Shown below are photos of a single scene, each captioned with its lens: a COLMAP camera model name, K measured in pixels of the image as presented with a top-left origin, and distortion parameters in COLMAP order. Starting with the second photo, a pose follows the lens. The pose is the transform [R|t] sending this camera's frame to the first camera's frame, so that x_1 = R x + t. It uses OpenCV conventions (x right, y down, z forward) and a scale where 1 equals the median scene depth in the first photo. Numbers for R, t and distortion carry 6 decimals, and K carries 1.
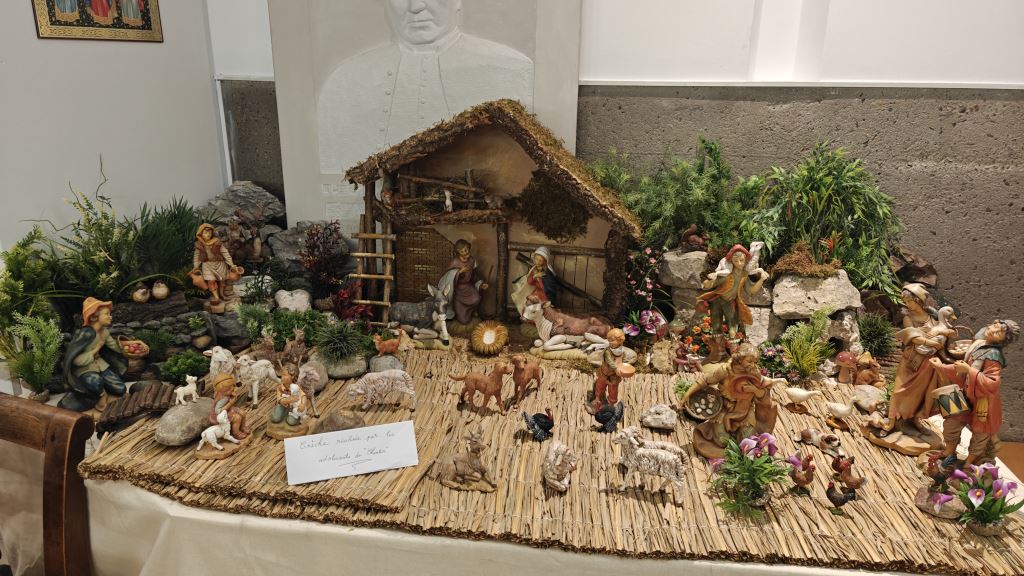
lens RADIAL K [[689.3, 0, 512.0], [0, 689.3, 288.0], [0, 0, 1]] dist [-0.003023, -0.001373]
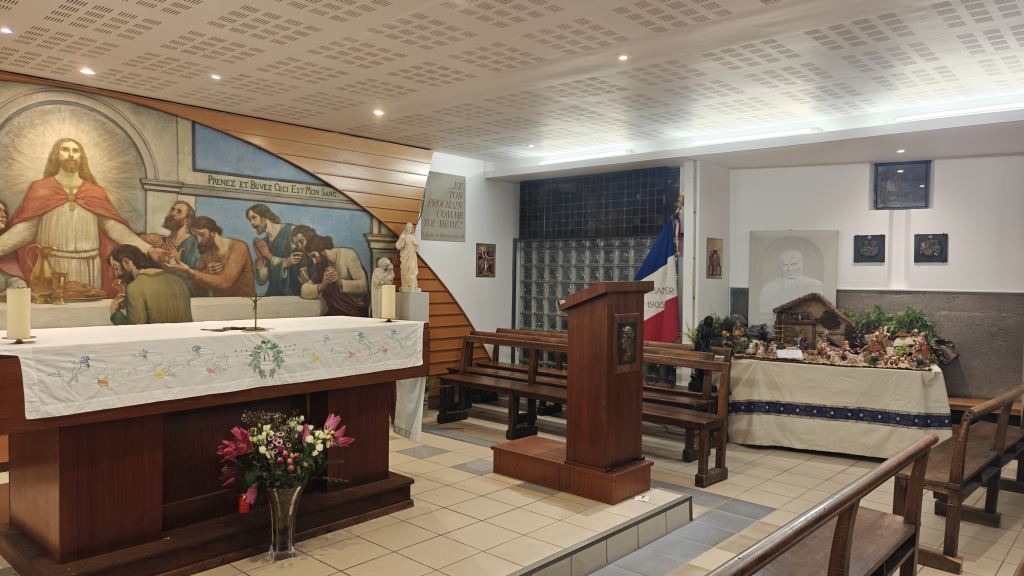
lens RADIAL K [[689.3, 0, 512.0], [0, 689.3, 288.0], [0, 0, 1]] dist [-0.003023, -0.001373]
pose [[0.938581, 0.012640, -0.344828, -0.264183], [-0.117884, 0.950949, -0.286007, 0.961712], [0.324299, 0.309090, 0.894032, -2.876703]]
